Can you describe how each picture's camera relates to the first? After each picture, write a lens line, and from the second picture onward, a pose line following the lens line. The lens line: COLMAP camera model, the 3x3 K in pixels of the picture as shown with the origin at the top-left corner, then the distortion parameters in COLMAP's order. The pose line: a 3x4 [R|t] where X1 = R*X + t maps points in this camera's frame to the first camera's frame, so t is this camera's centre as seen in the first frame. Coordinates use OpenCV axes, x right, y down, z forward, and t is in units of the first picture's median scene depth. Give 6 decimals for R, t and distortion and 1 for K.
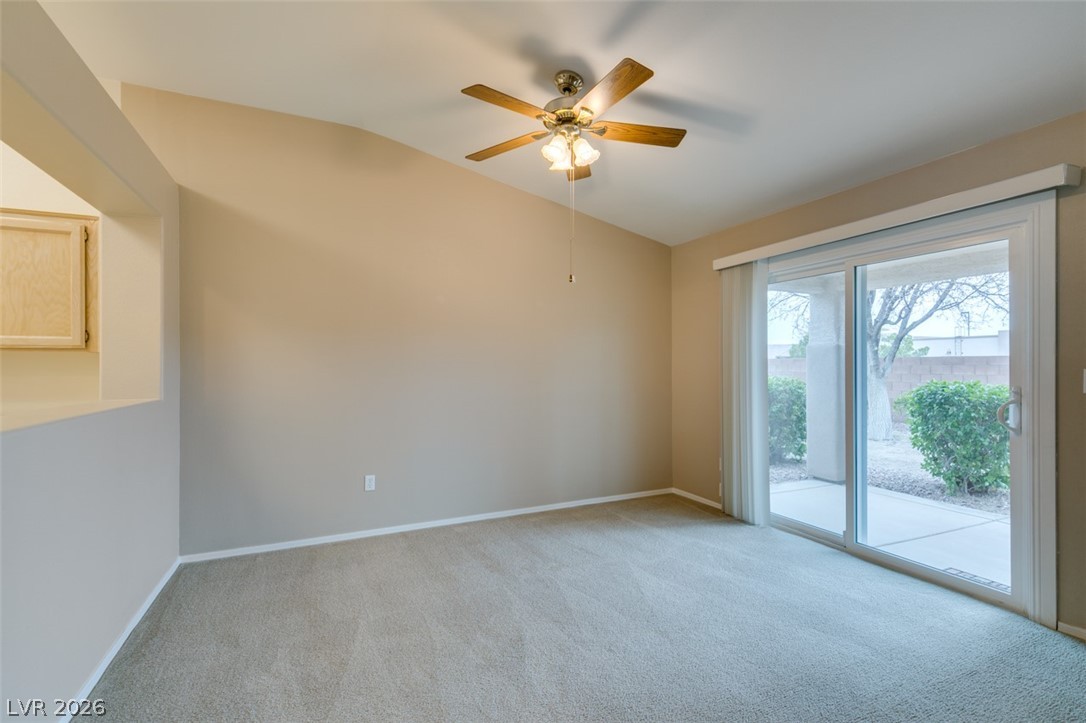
lens RADIAL K [[485.7, 0, 536.7], [0, 485.7, 363.0], [0, 0, 1]] dist [0.001351, -0.001618]
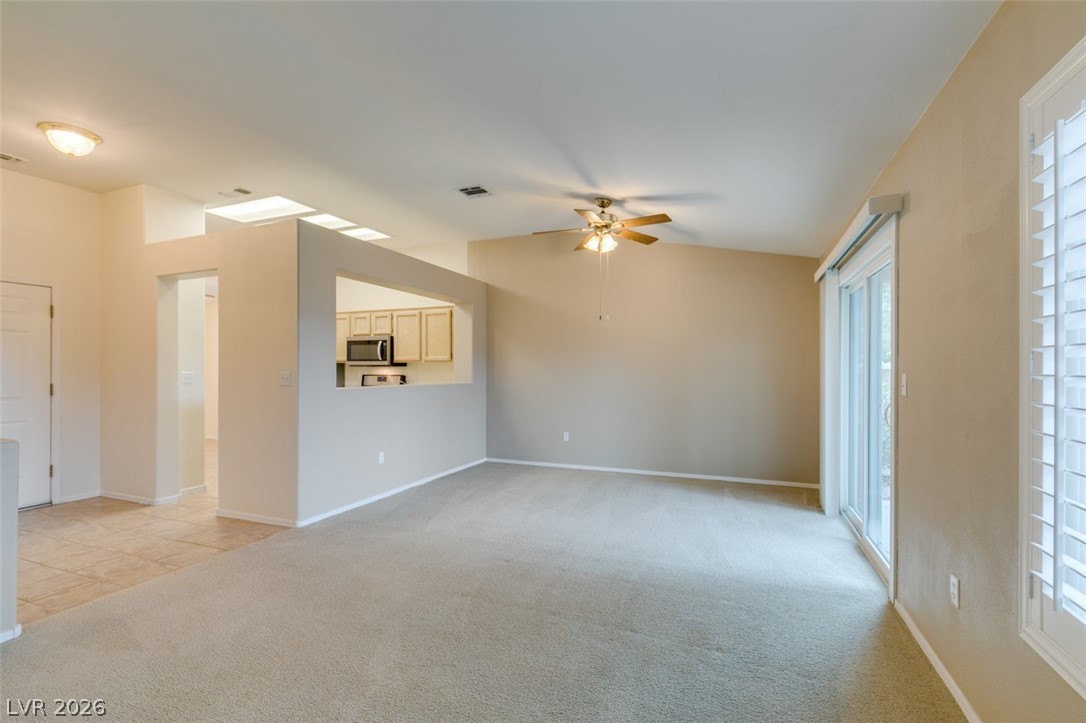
lens RADIAL K [[485.7, 0, 543.6], [0, 485.7, 365.5], [0, 0, 1]] dist [0.001351, -0.001618]
pose [[0.683940, -0.000390, -0.729538, 0.973735], [0.000050, 1.000000, -0.000488, -0.005018], [0.729539, 0.000297, 0.683940, -0.263169]]
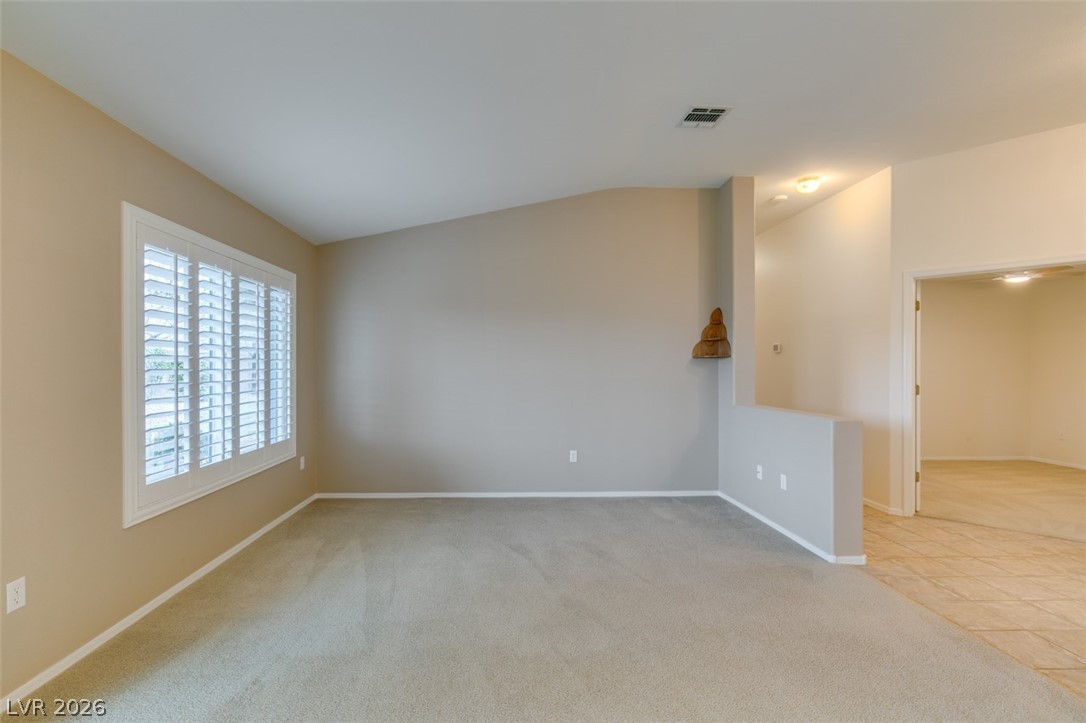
lens RADIAL K [[485.7, 0, 525.2], [0, 485.7, 366.3], [0, 0, 1]] dist [0.001351, -0.001618]
pose [[-0.925297, 0.001760, 0.379240, 0.100820], [-0.000021, 0.999989, -0.004692, 0.003129], [-0.379244, -0.004349, -0.925287, 0.822096]]
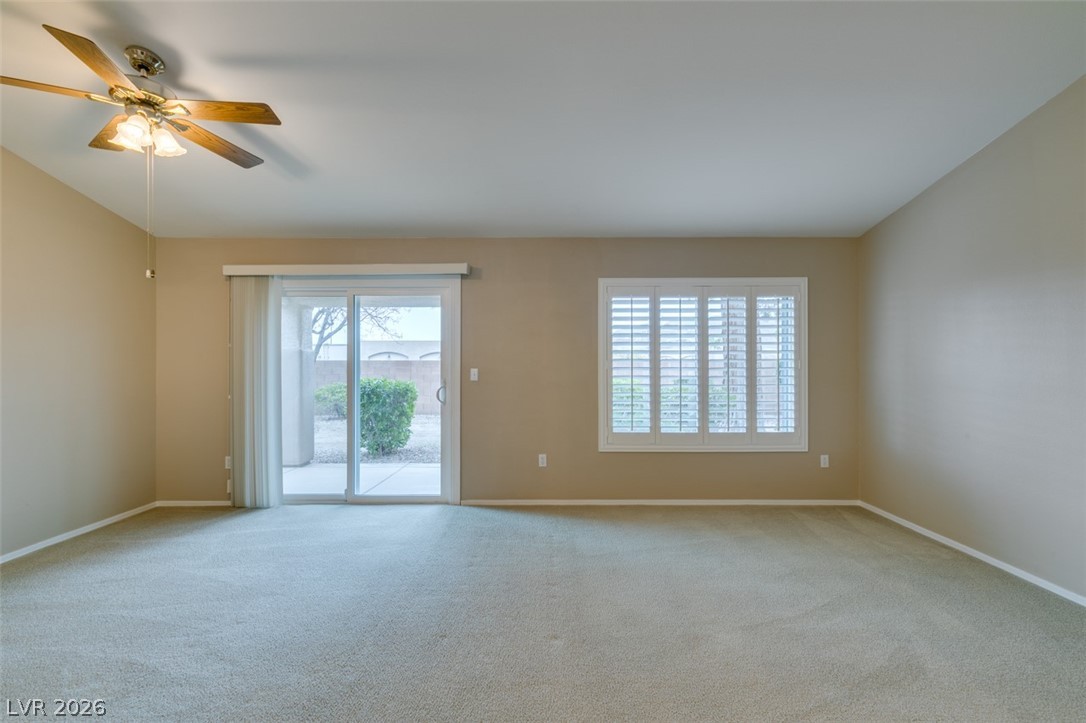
lens RADIAL K [[485.7, 0, 544.3], [0, 485.7, 364.9], [0, 0, 1]] dist [0.001351, -0.001618]
pose [[0.410213, 0.003798, 0.911982, -0.390252], [-0.002913, 0.999992, -0.002854, 0.001922], [-0.911985, -0.001486, 0.410221, -0.060946]]
